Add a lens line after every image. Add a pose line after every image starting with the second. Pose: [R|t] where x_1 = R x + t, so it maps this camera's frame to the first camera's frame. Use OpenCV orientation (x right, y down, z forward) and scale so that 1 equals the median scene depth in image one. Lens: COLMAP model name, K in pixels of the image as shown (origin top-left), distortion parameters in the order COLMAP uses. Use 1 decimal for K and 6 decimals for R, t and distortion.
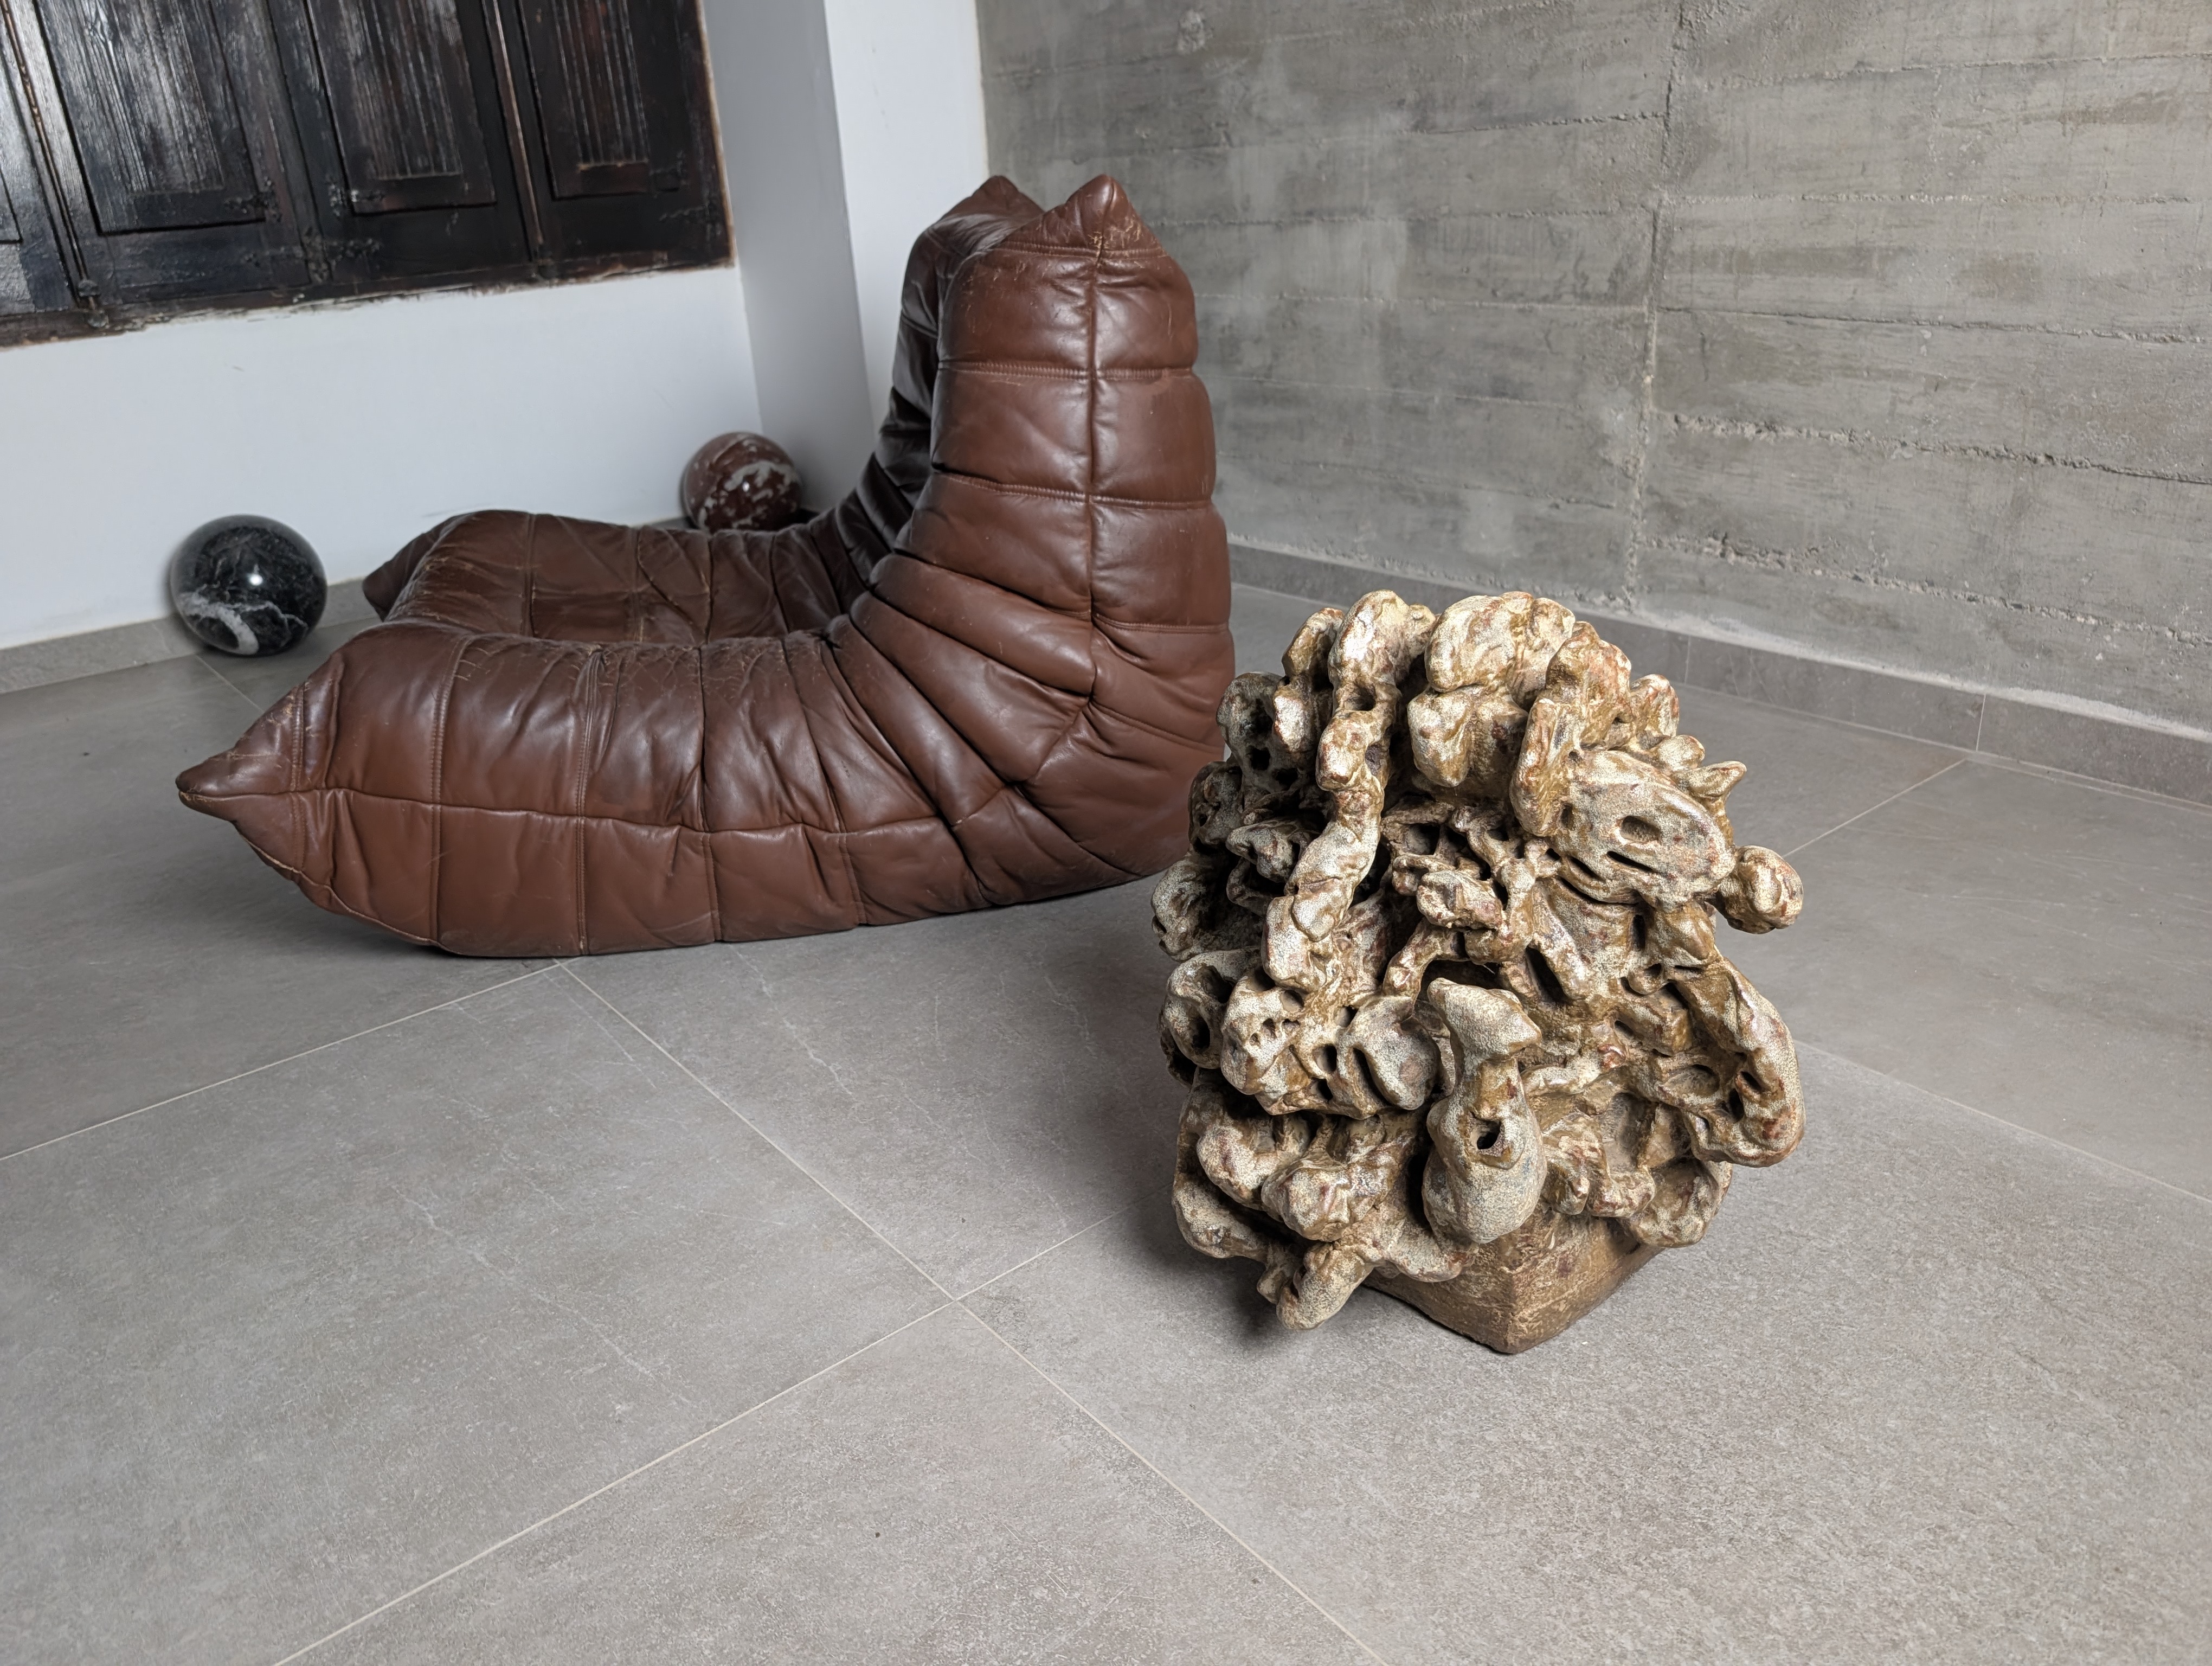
lens RADIAL K [[1678.4, 0, 1073.6], [0, 1678.4, 862.8], [0, 0, 1]] dist [0.000782, 0.005873]
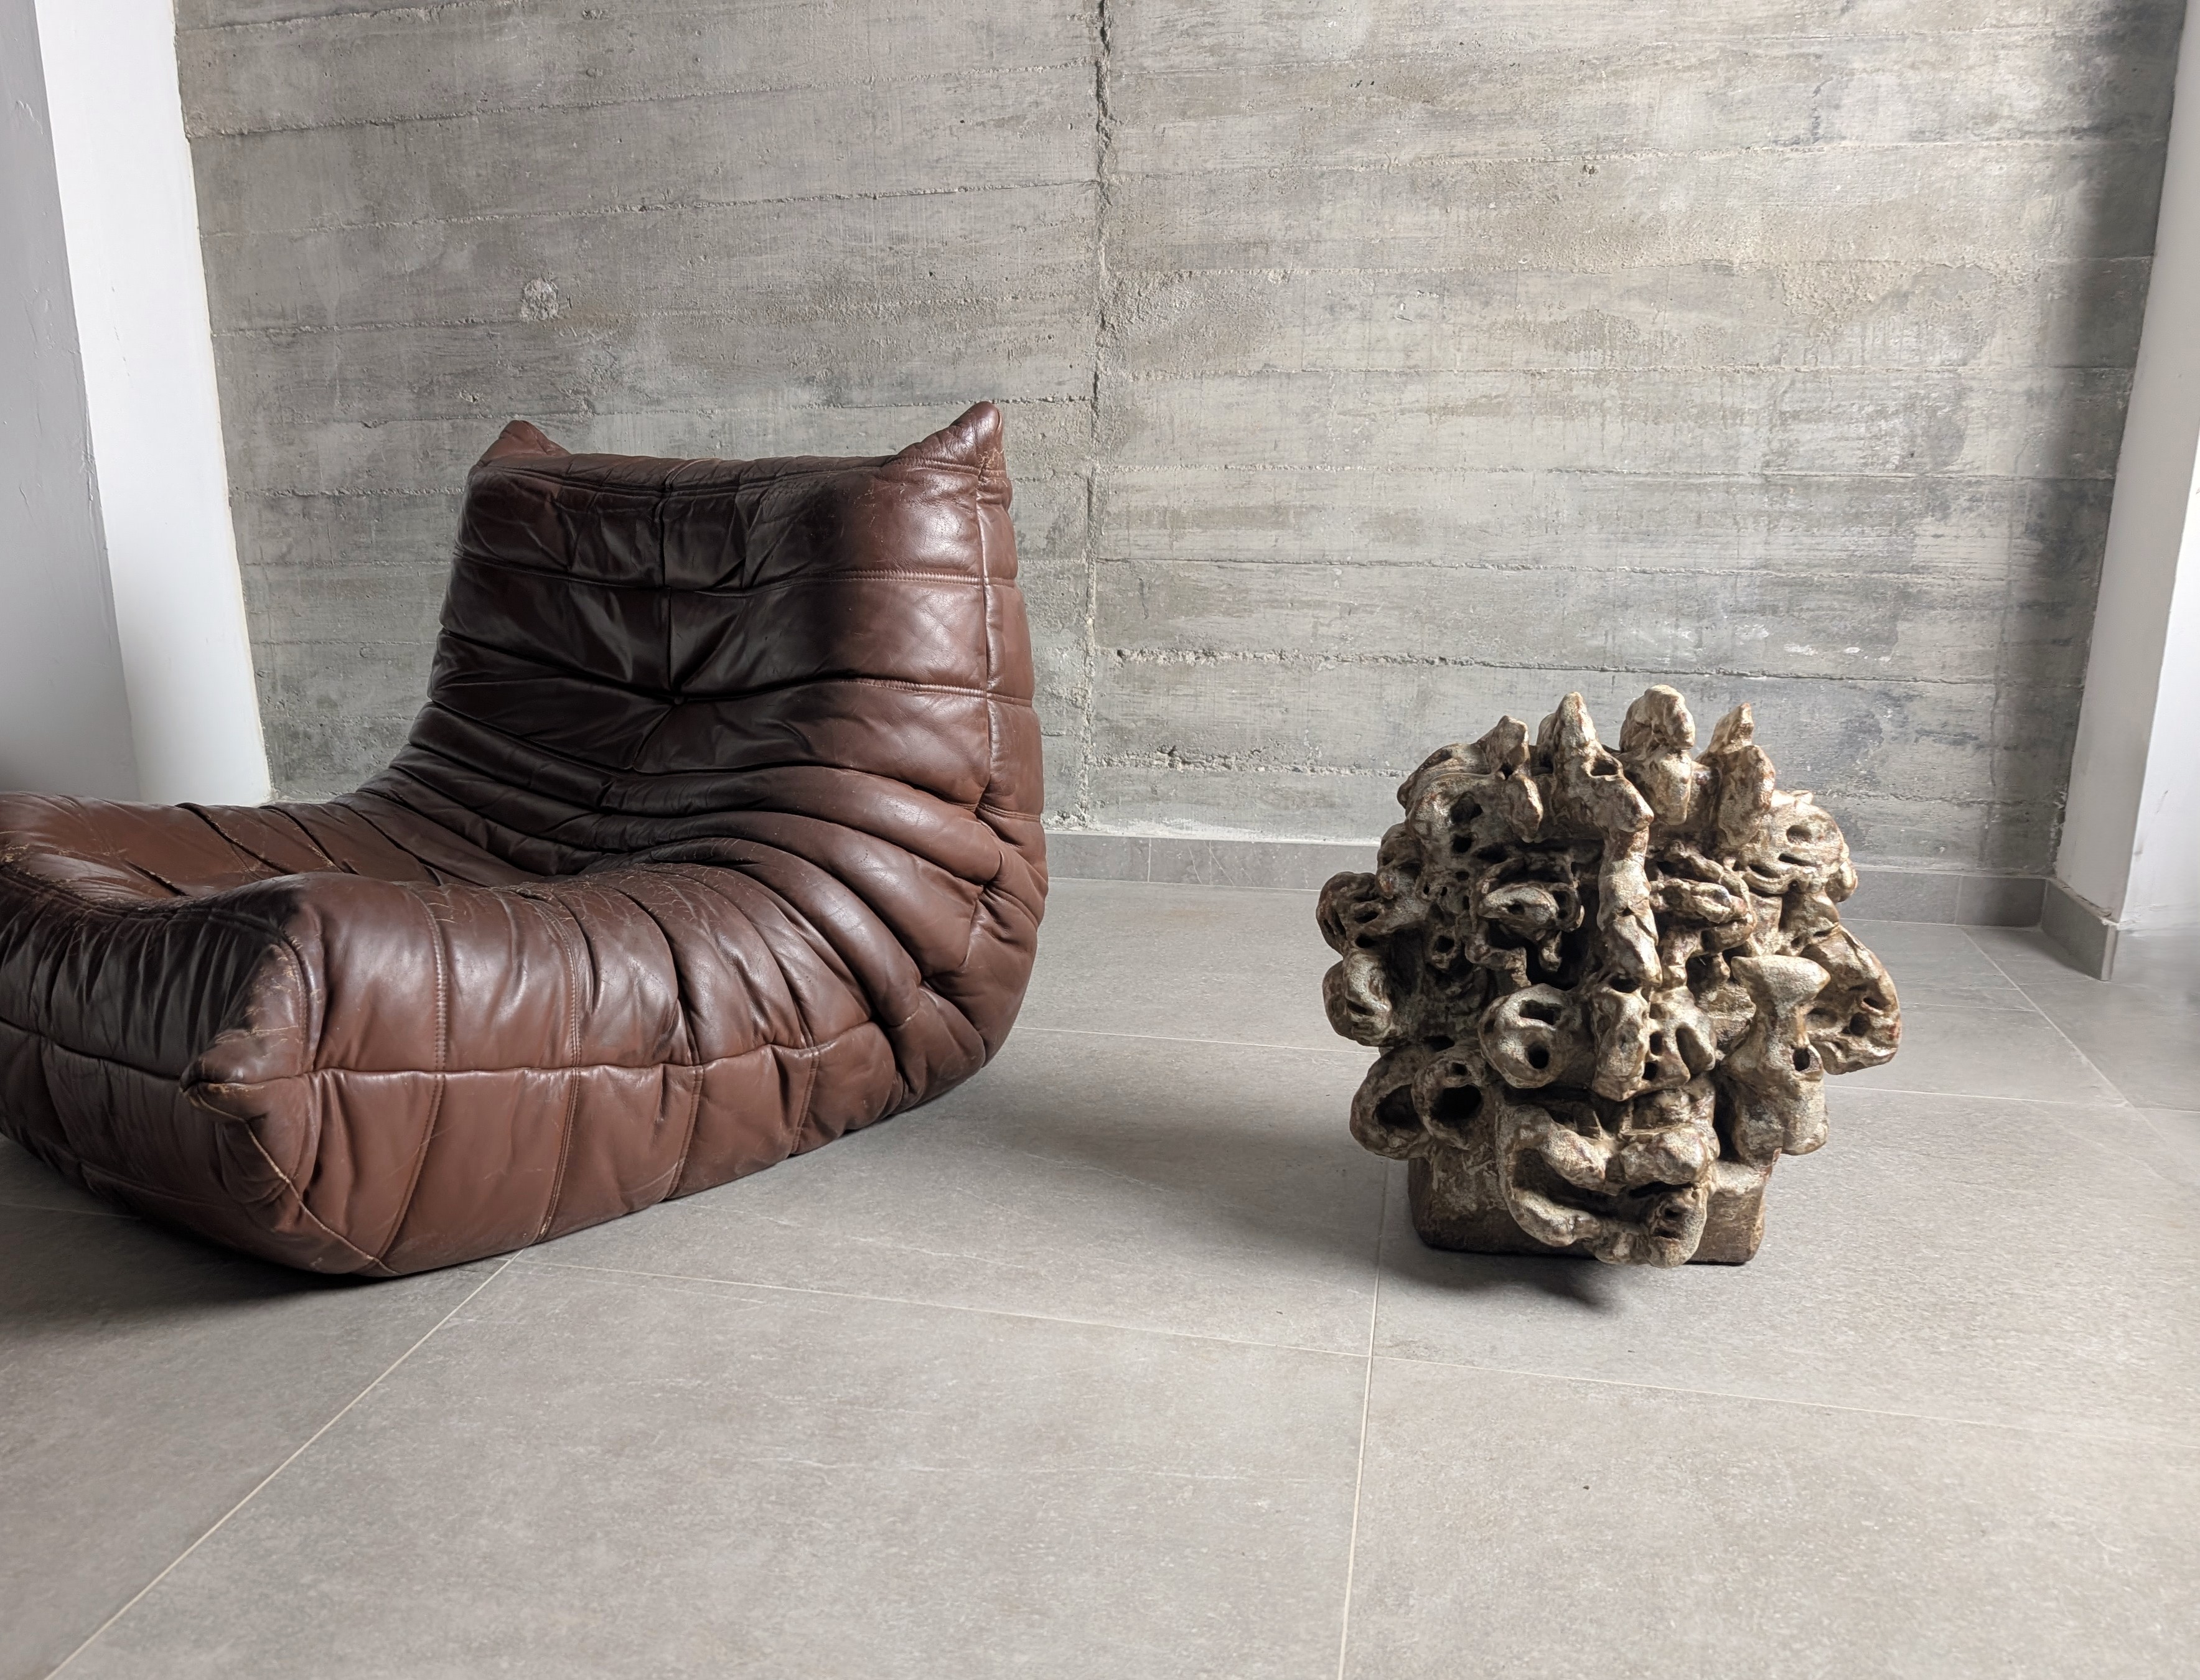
lens RADIAL K [[1920.3, 0, 908.6], [0, 1920.3, 962.9], [0, 0, 1]] dist [0.085697, -0.247326]
pose [[0.798955, -0.111909, 0.590887, -0.676523], [0.206950, 0.973688, -0.095414, 0.046944], [-0.564662, 0.198516, 0.801092, 0.078399]]
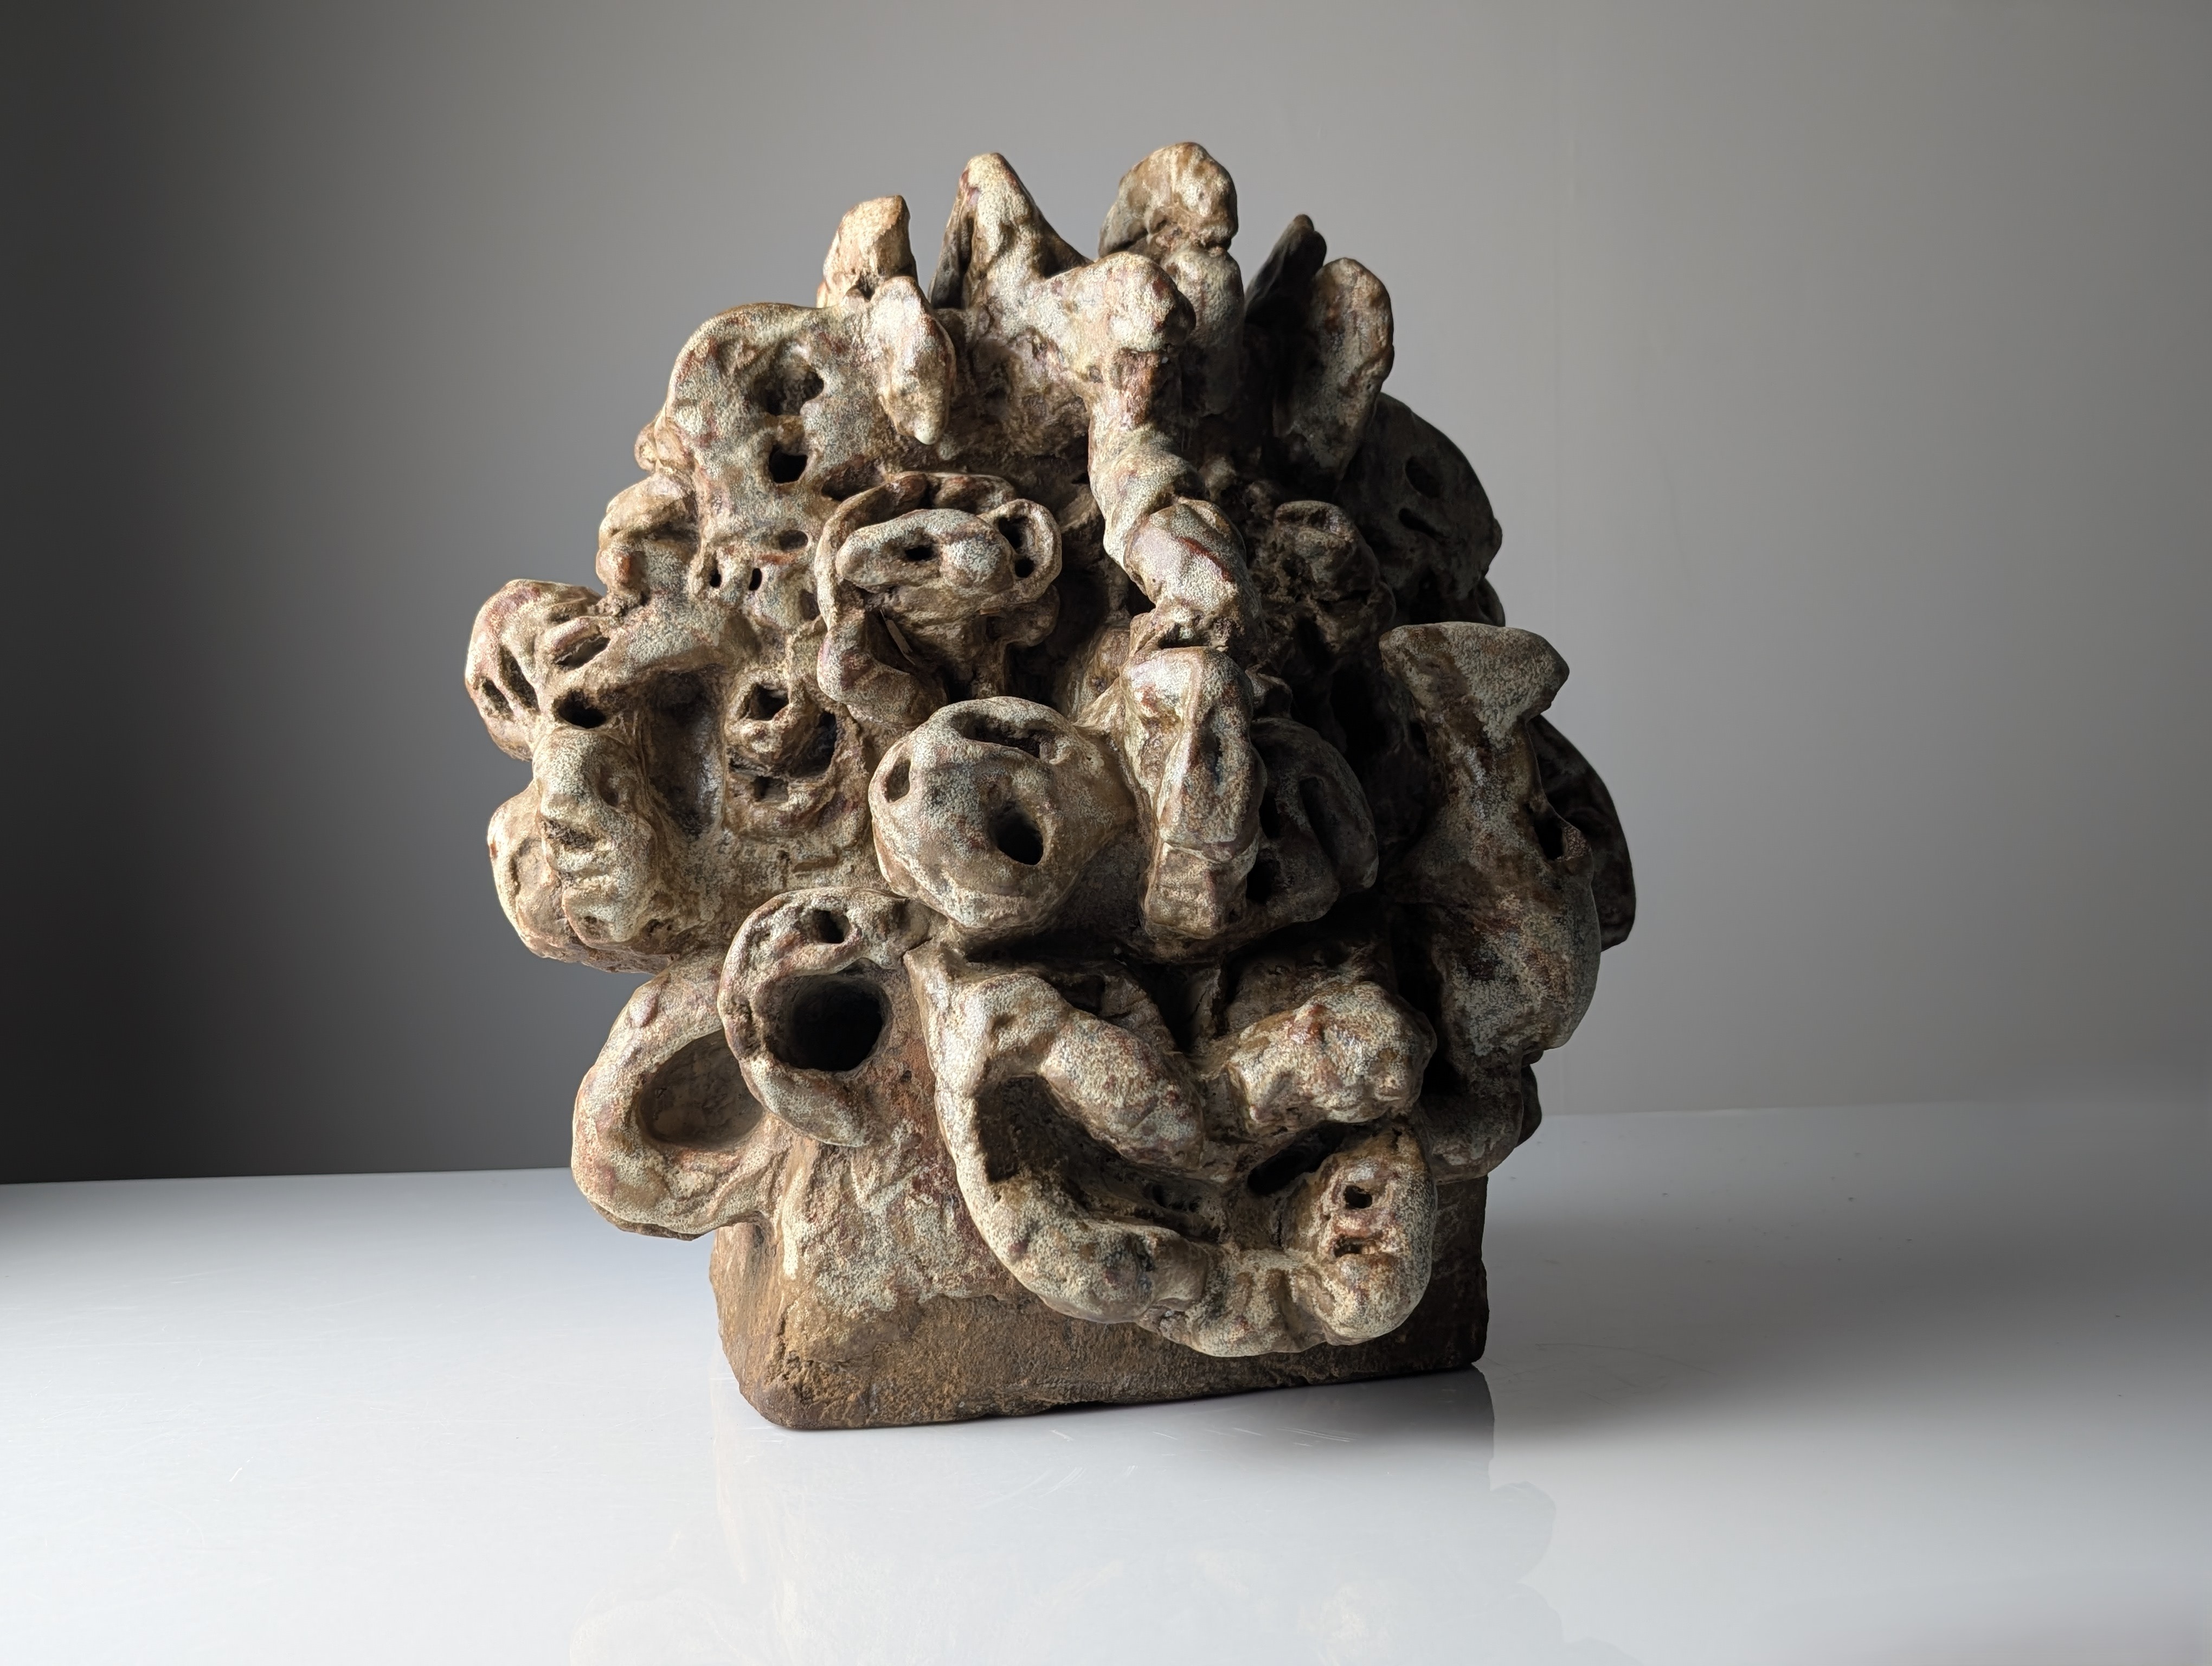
lens RADIAL K [[2114.4, 0, 1106.0], [0, 2114.4, 833.0], [0, 0, 1]] dist [0.286570, -1.411720]
pose [[0.446640, 0.076482, 0.891439, -0.286634], [0.347466, 0.903310, -0.251592, 0.164089], [-0.824488, 0.422116, 0.376880, 0.457794]]
